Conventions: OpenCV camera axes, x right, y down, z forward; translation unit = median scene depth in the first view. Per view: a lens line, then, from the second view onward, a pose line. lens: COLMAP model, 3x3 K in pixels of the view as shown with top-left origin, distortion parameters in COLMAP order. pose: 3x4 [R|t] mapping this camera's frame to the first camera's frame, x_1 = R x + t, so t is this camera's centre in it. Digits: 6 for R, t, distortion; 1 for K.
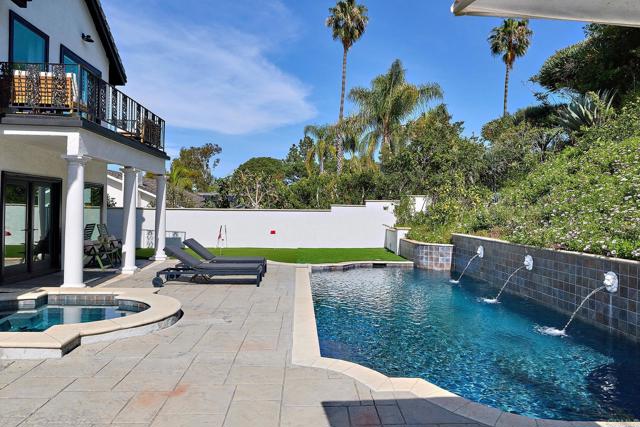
lens RADIAL K [[429.1, 0, 317.5], [0, 429.1, 210.0], [0, 0, 1]] dist [0.000150, -0.000572]
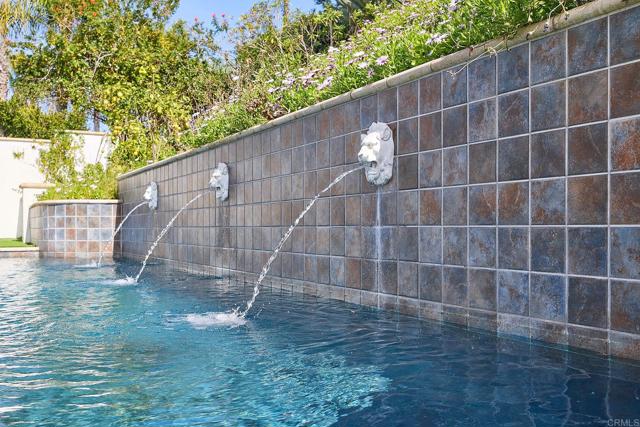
lens RADIAL K [[651.0, 0, 320.0], [0, 651.0, 229.0], [0, 0, 1]] dist [0.000070, -0.000133]
pose [[0.905662, -0.019152, 0.423567, 0.167563], [0.017622, 0.999816, 0.007530, 0.085185], [-0.423634, 0.000645, 0.905833, 0.220450]]
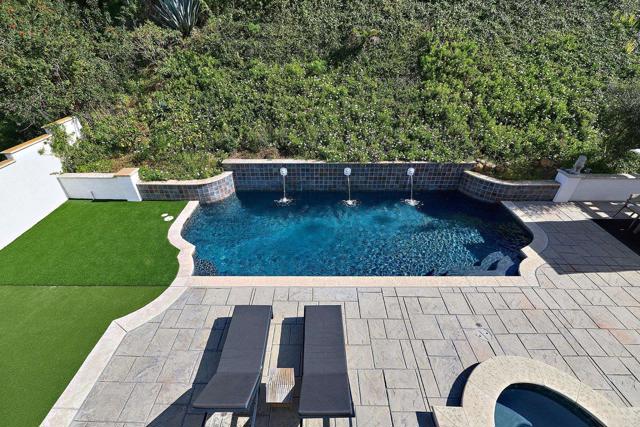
lens RADIAL K [[276.4, 0, 318.0], [0, 276.4, 211.1], [0, 0, 1]] dist [0.000369, 0.000136]
pose [[0.039083, -0.563407, 0.825255, -0.283480], [-0.002784, 0.825821, 0.563926, -0.200752], [-0.999232, -0.024337, 0.030707, 0.566543]]
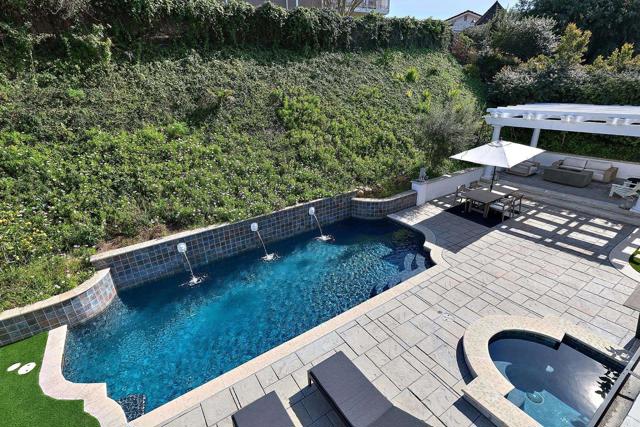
lens RADIAL K [[302.9, 0, 320.3], [0, 302.9, 211.6], [0, 0, 1]] dist [0.000095, 0.000289]
pose [[-0.521437, -0.326752, 0.788249, -0.279375], [0.023759, 0.917859, 0.396195, -0.201320], [-0.852959, 0.225318, -0.470842, 0.689427]]
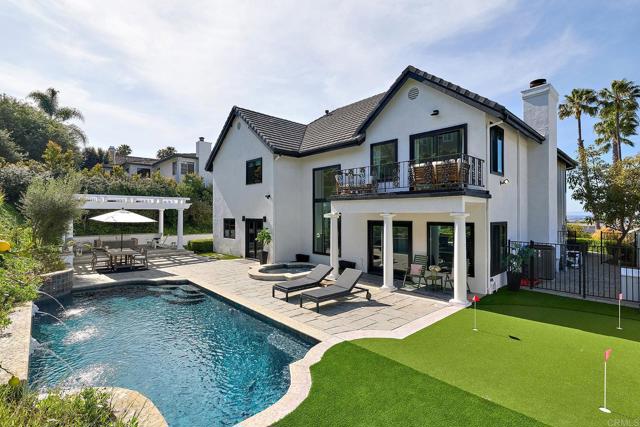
lens RADIAL K [[302.9, 0, 320.3], [0, 302.9, 211.6], [0, 0, 1]] dist [0.000095, 0.000289]
pose [[-0.756785, -0.017419, -0.653432, 0.253322], [-0.011229, 0.999844, -0.013649, -0.058259], [0.653568, -0.002992, -0.756862, 1.044285]]
